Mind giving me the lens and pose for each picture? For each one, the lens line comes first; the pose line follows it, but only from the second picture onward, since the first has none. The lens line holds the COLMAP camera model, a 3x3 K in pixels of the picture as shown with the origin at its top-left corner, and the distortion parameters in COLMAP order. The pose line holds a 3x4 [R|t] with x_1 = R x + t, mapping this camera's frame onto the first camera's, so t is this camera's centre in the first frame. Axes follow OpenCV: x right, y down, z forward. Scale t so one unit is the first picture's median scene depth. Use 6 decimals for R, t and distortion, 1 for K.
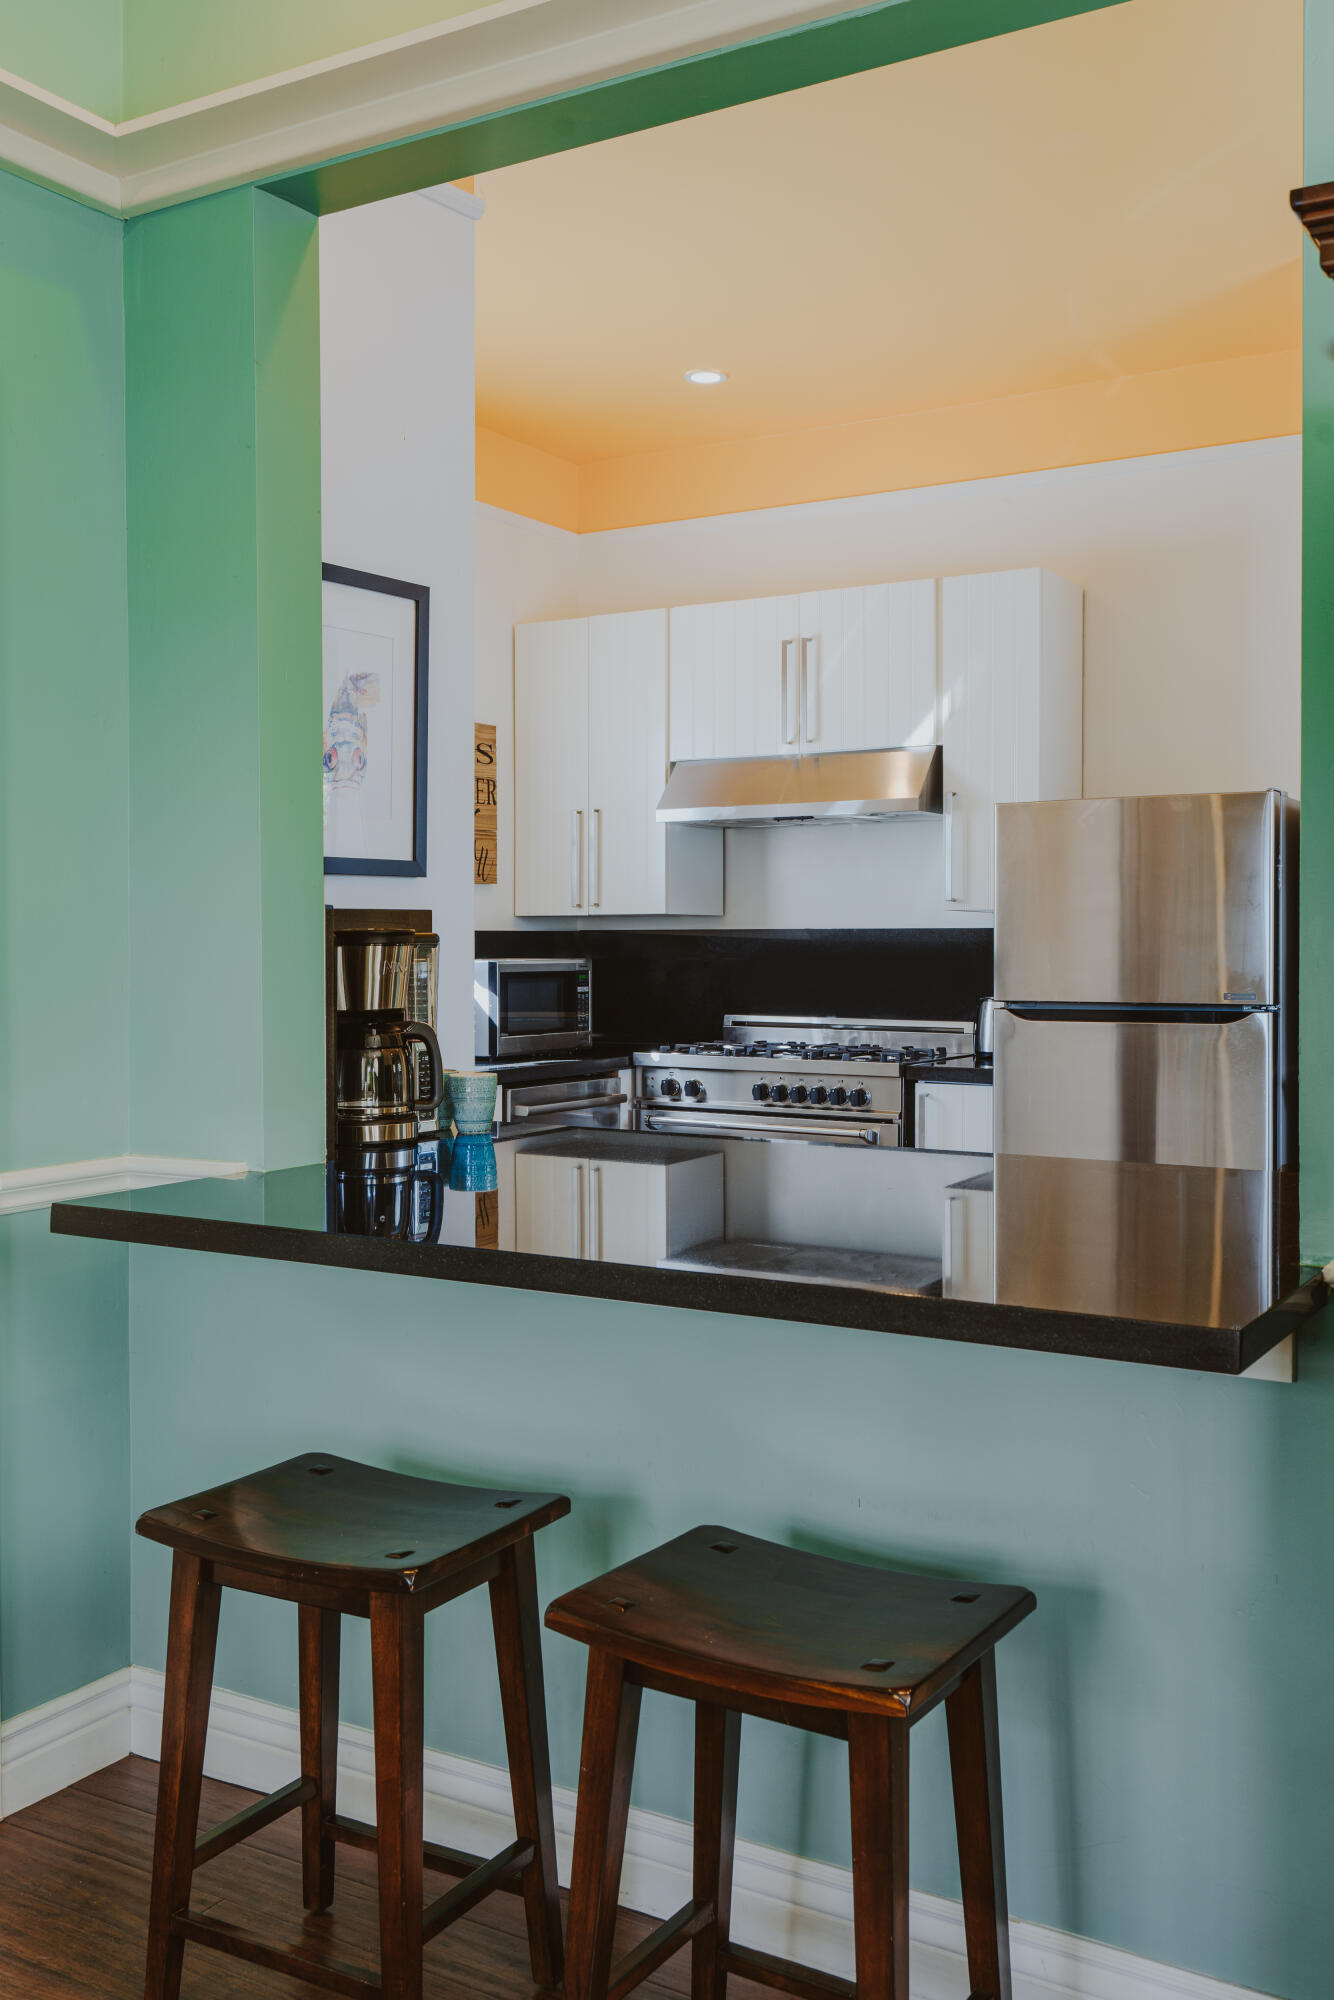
lens RADIAL K [[1855.7, 0, 649.8], [0, 1855.7, 989.2], [0, 0, 1]] dist [0.005873, 0.000000]
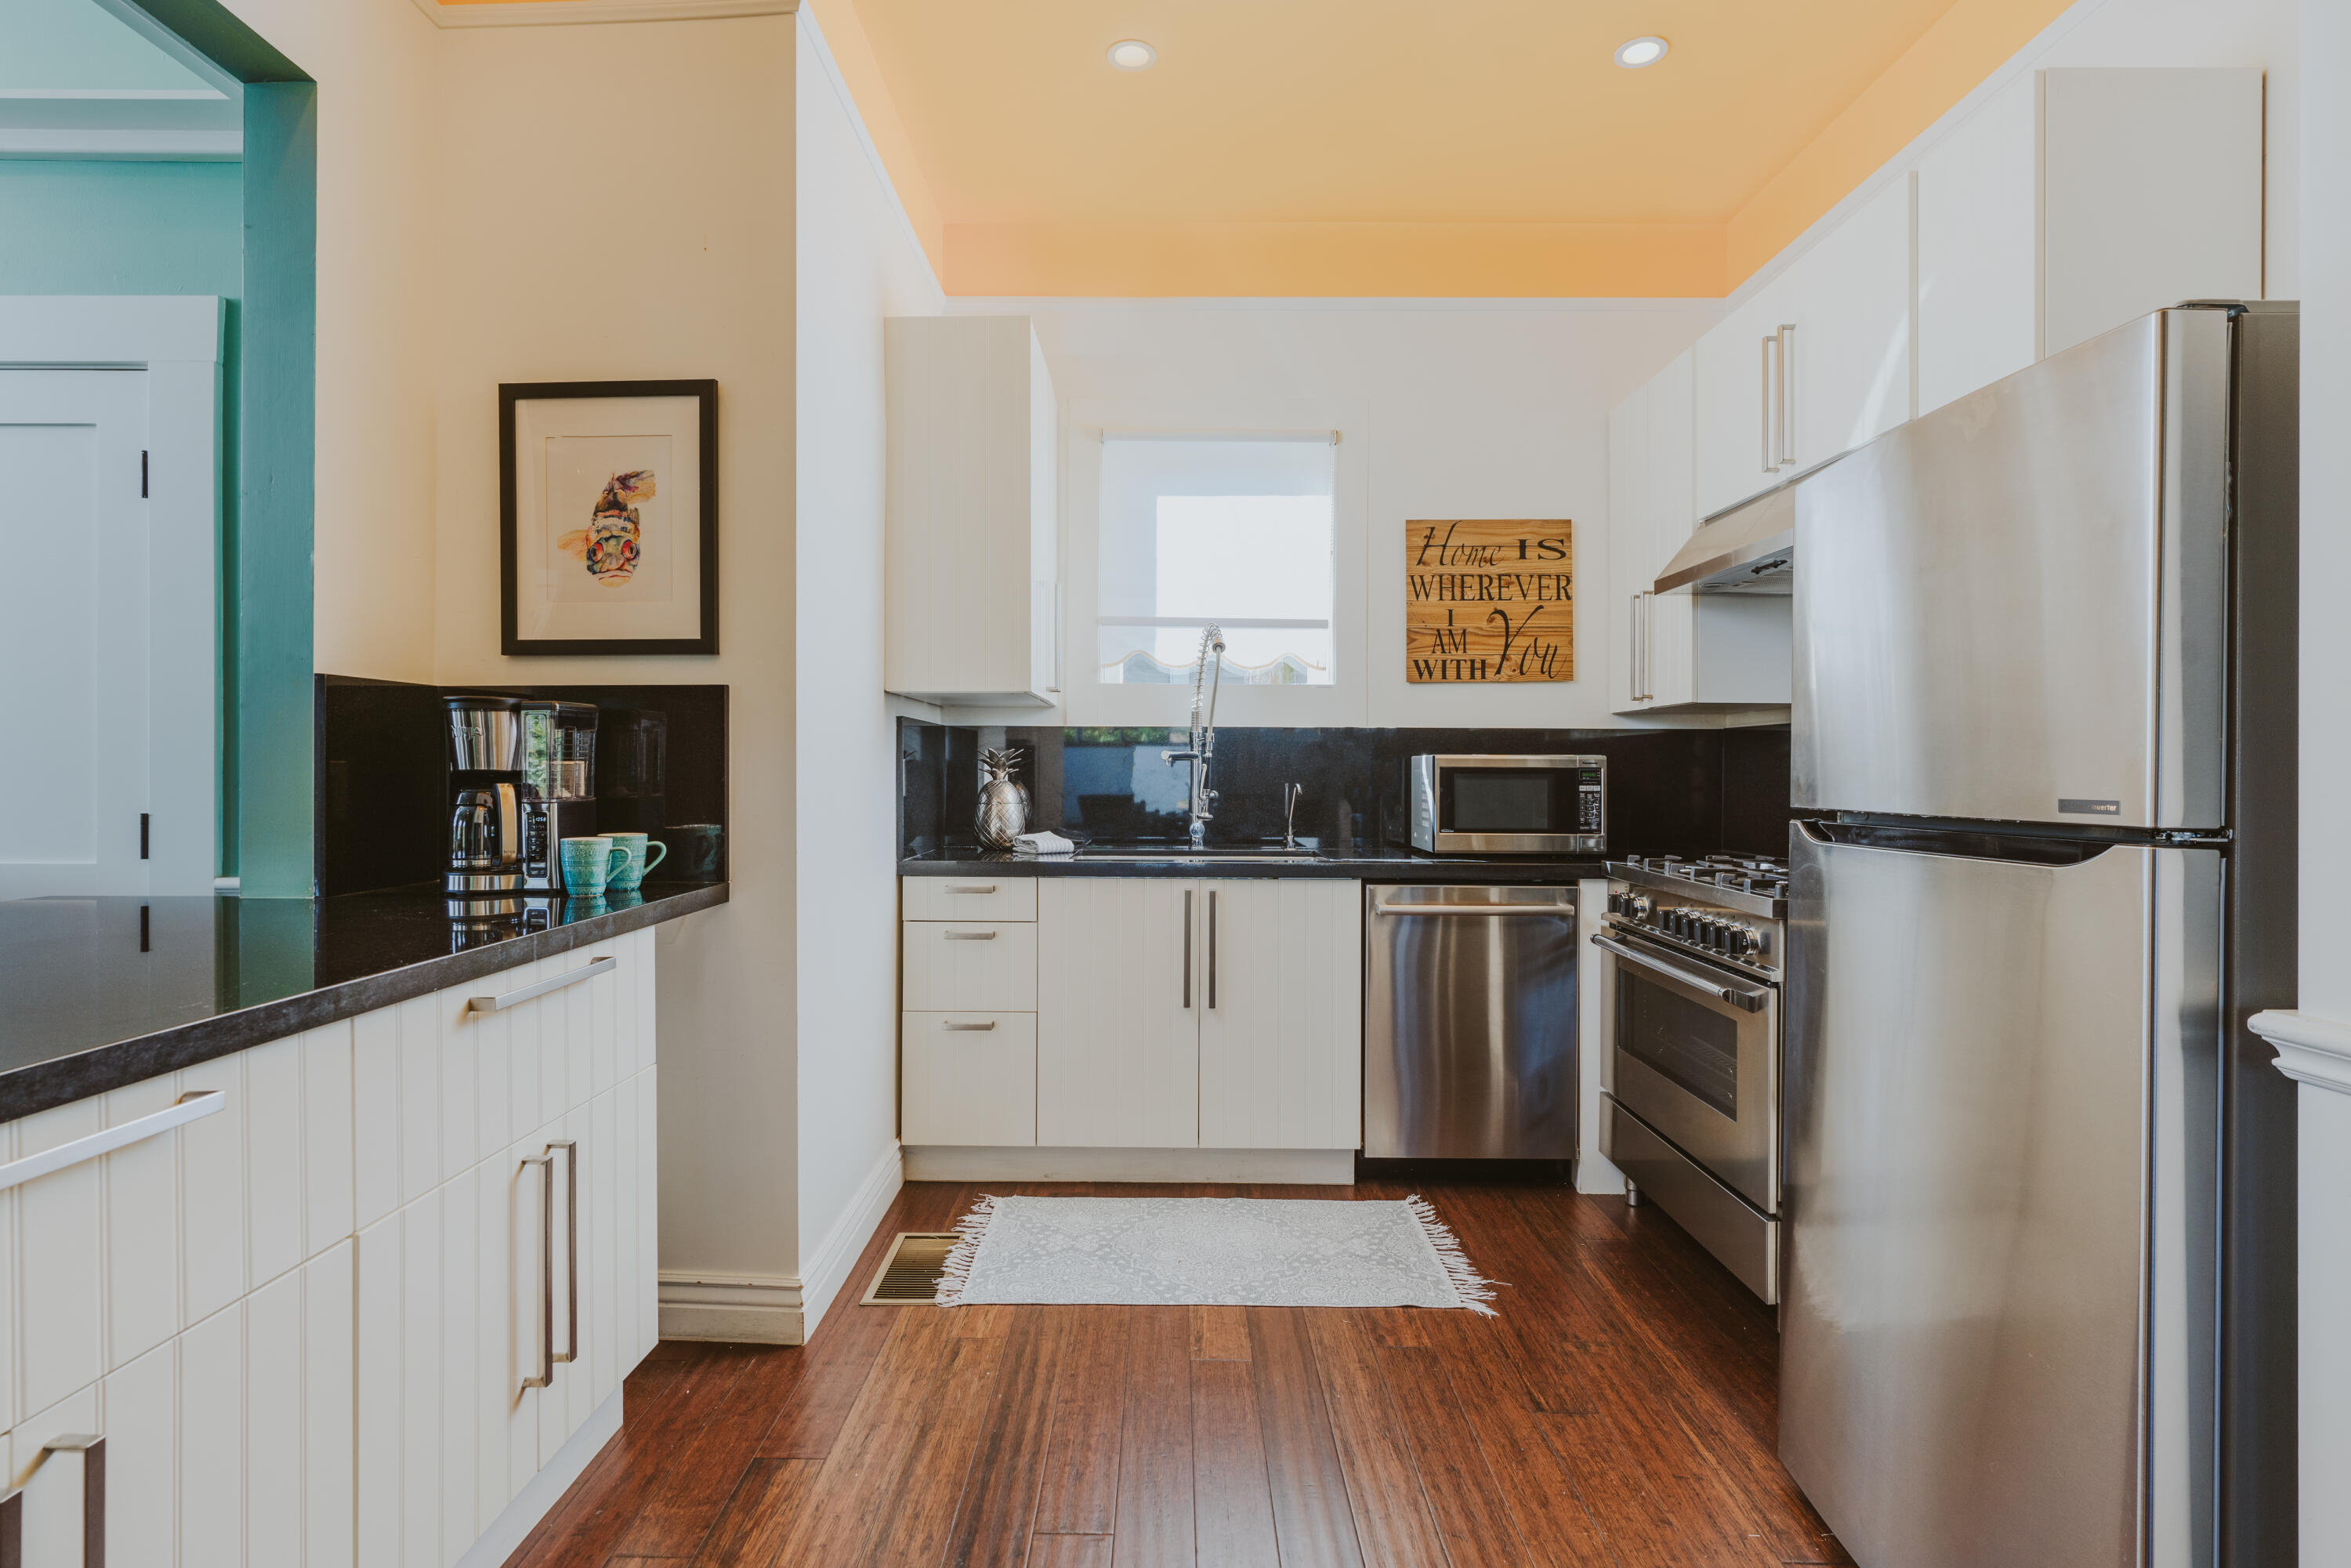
lens RADIAL K [[1152.1, 0, 1161.2], [0, 1152.1, 771.3], [0, 0, 1]] dist [-0.009543, -0.001057]
pose [[0.512798, 0.007058, -0.858480, 0.572418], [-0.029278, 0.999528, -0.009270, 0.004902], [0.858010, 0.029888, 0.512763, 0.887075]]
